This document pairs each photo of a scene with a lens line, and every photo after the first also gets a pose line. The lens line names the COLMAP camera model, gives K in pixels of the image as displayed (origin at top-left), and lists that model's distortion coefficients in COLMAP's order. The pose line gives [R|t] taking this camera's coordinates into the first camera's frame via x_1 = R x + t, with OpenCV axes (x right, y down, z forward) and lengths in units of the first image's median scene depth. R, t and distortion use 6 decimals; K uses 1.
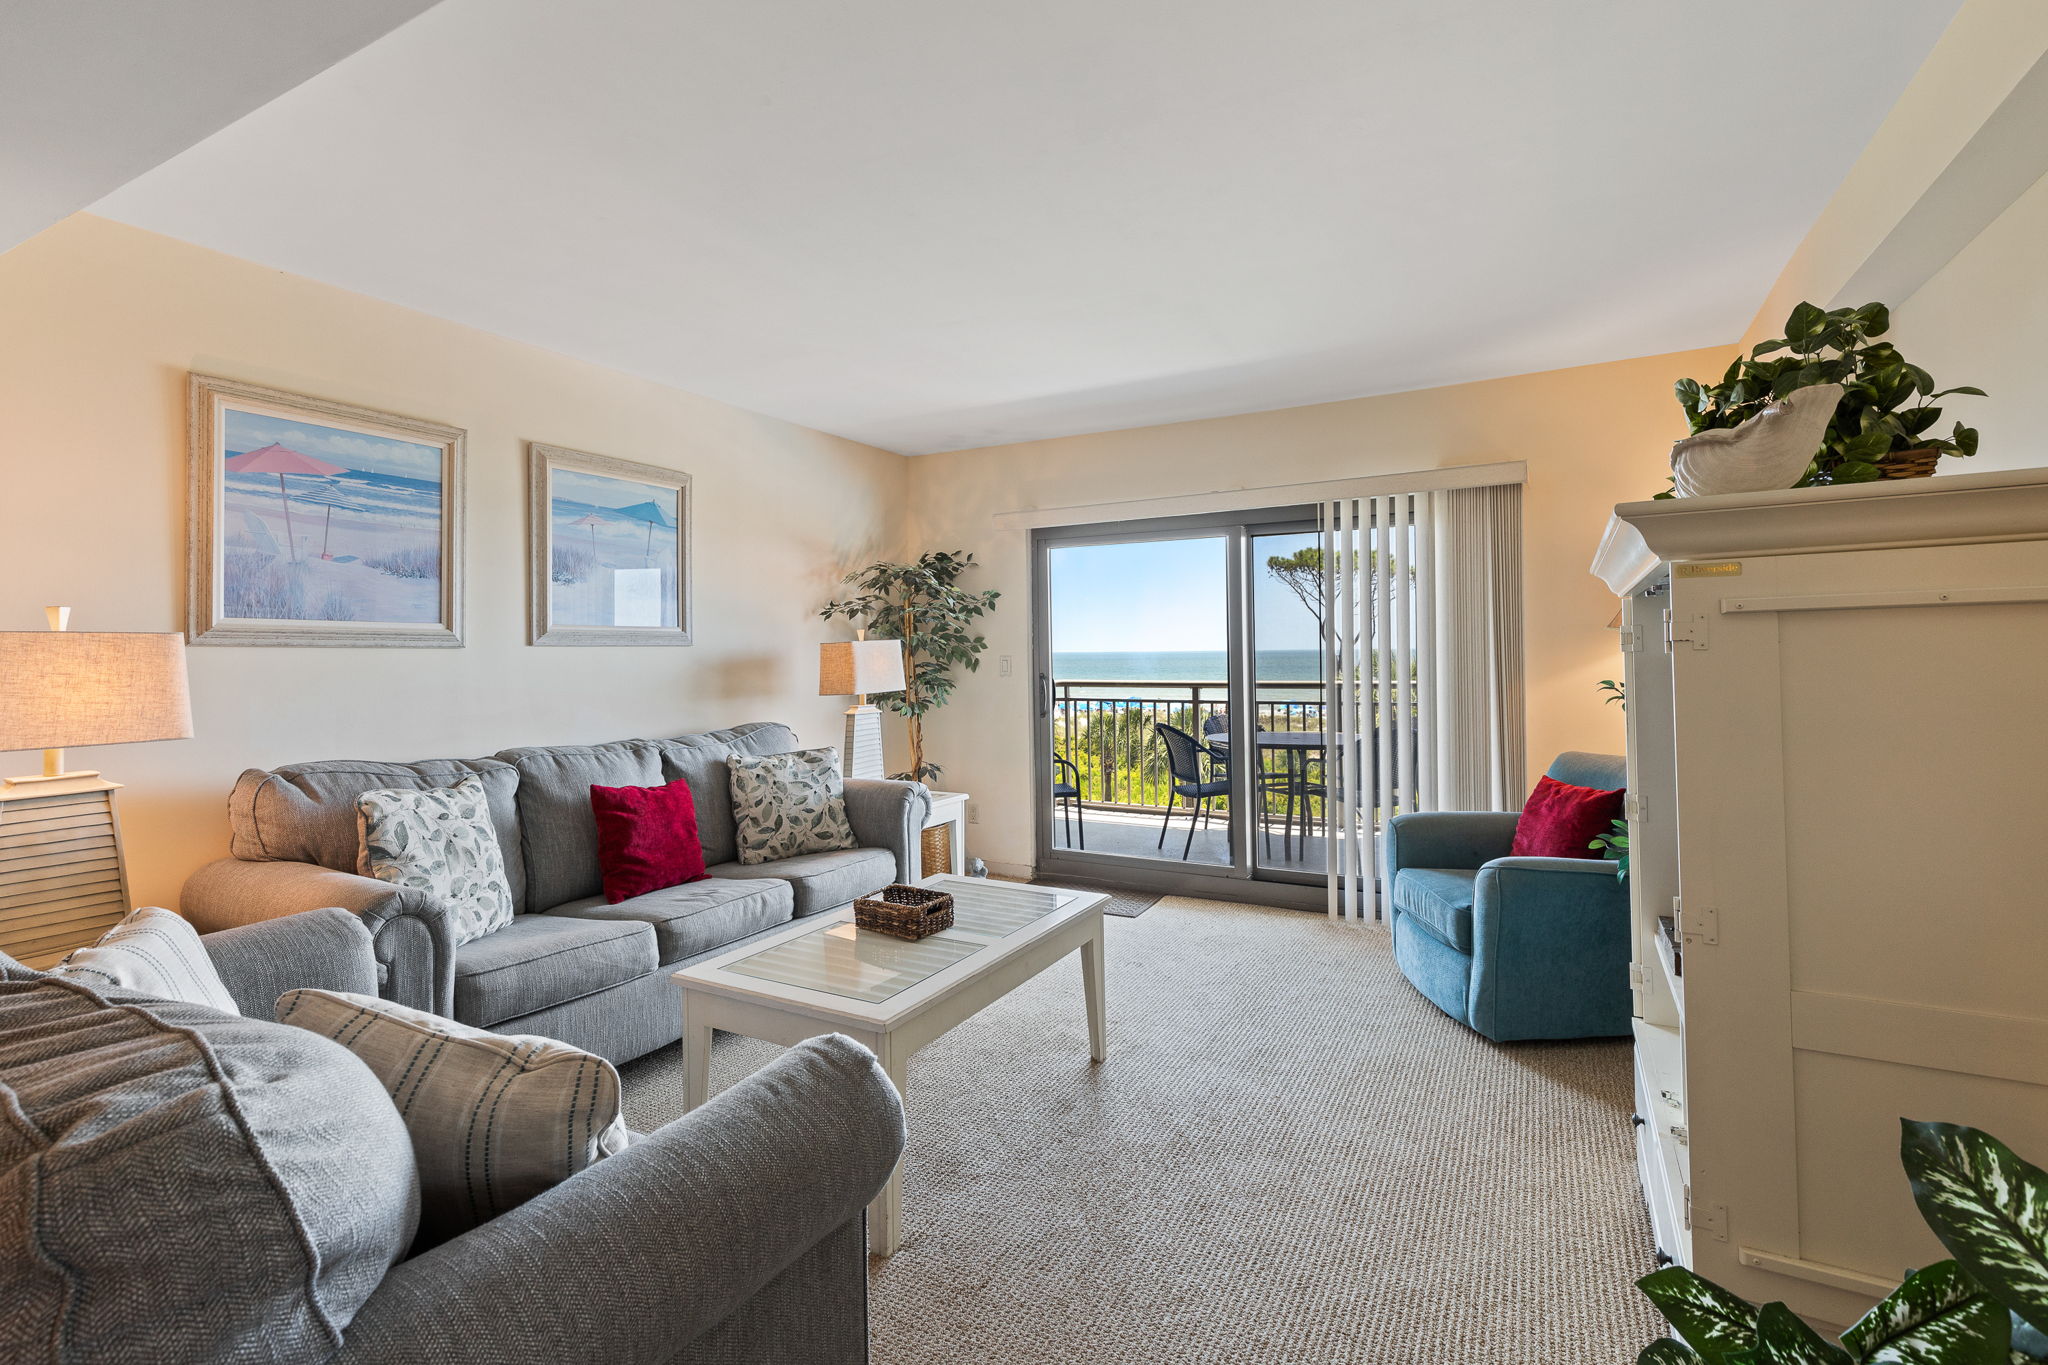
lens RADIAL K [[927.7, 0, 1034.8], [0, 927.7, 648.0], [0, 0, 1]] dist [0.001631, -0.000040]
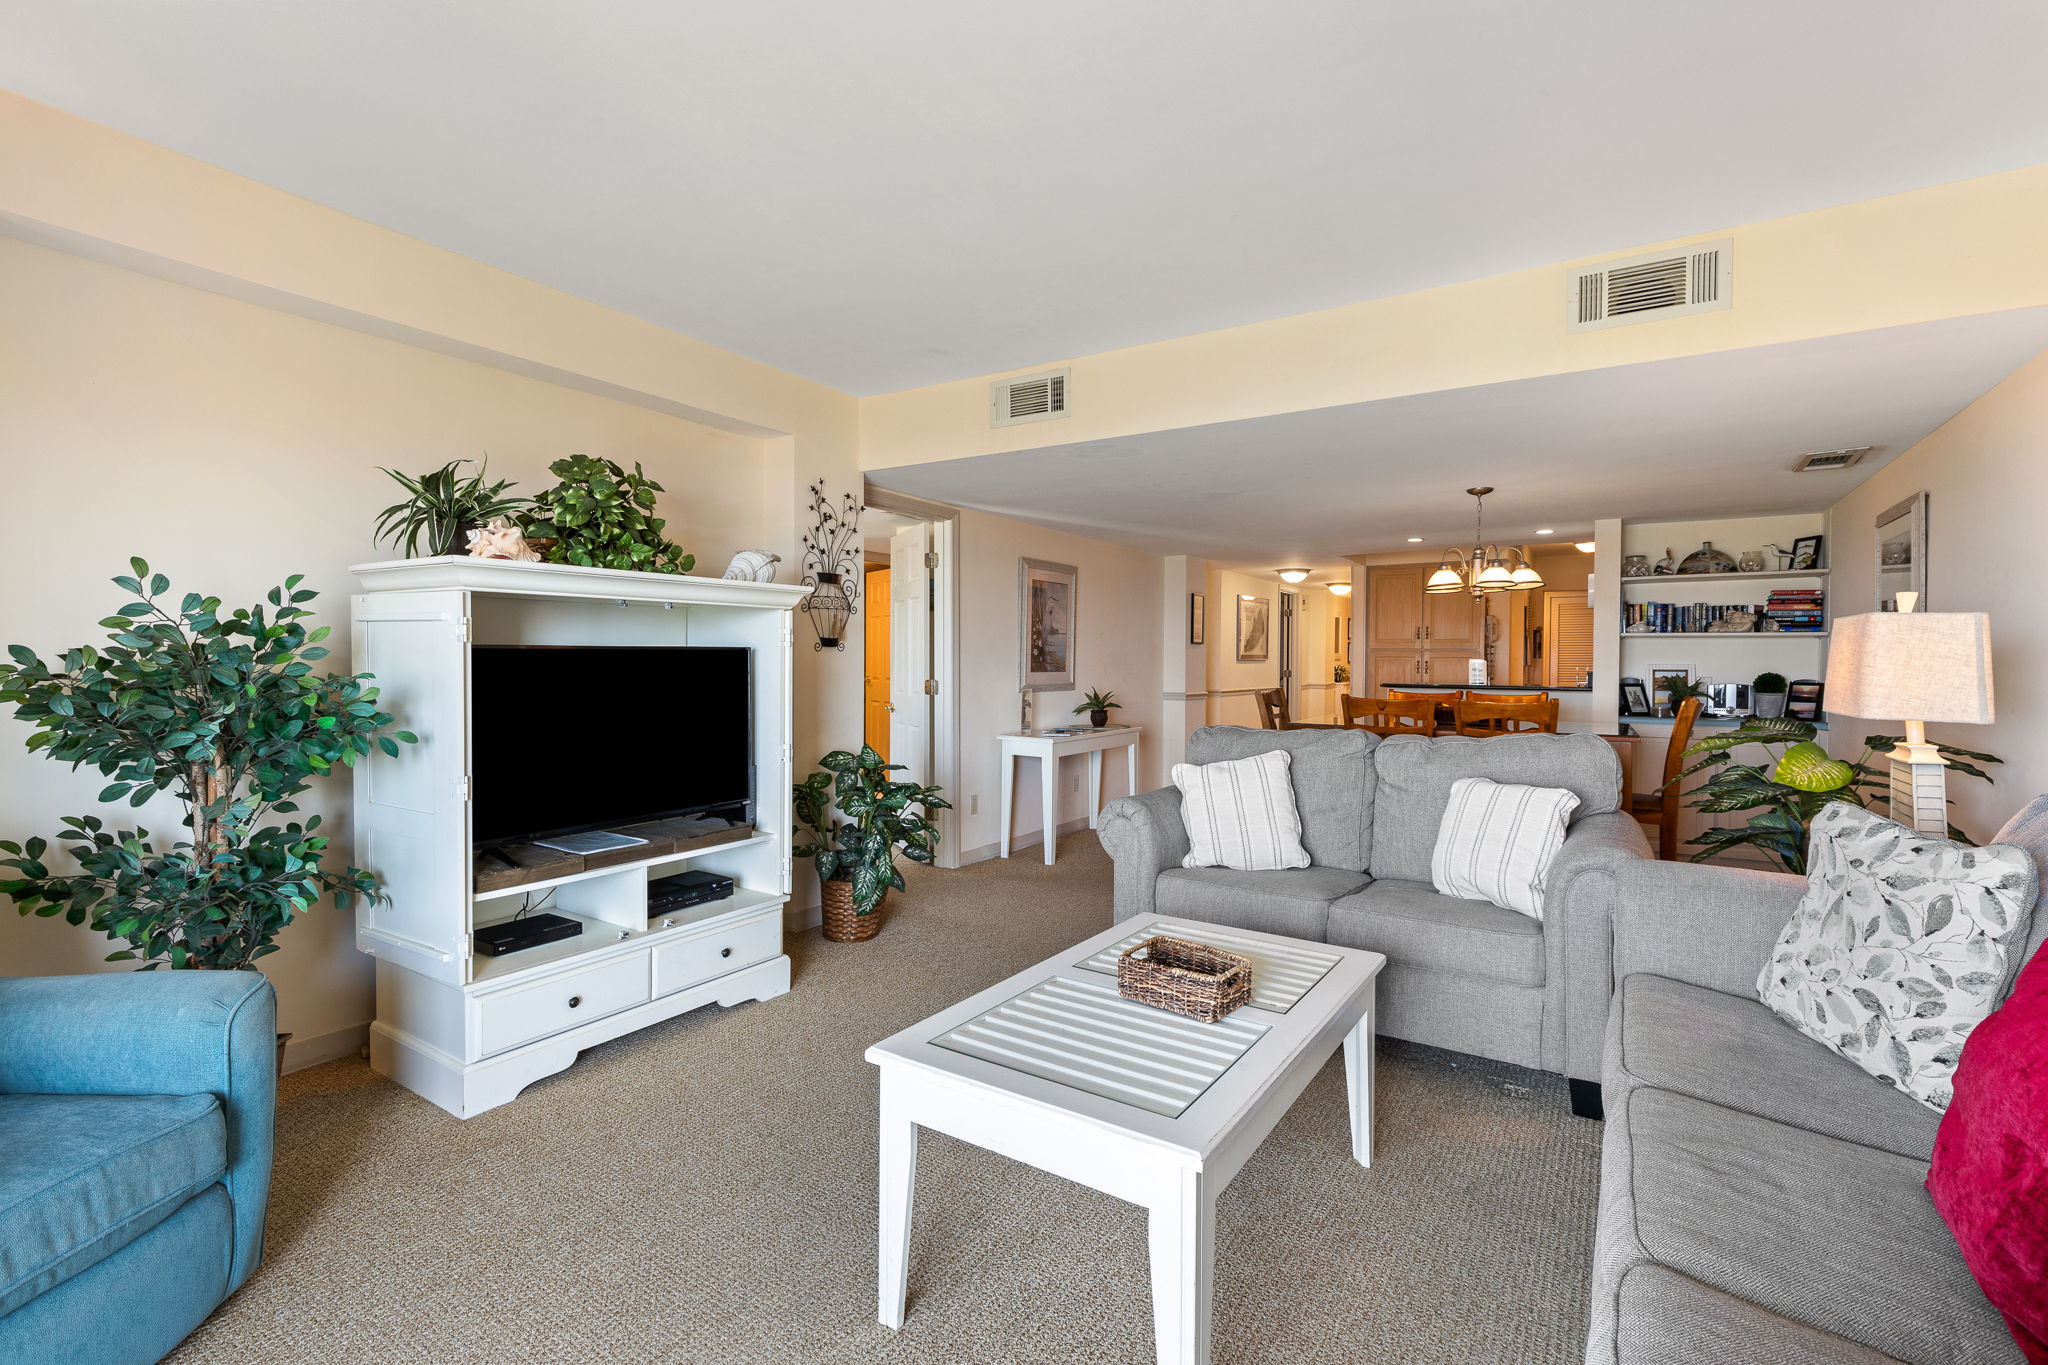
lens RADIAL K [[922.5, 0, 1029.6], [0, 922.5, 662.6], [0, 0, 1]] dist [0.005182, -0.004537]
pose [[-0.996474, 0.005266, 0.083732, -0.055400], [0.004982, 0.999981, -0.003600, 0.021496], [-0.083749, -0.003170, -0.996482, 1.218670]]
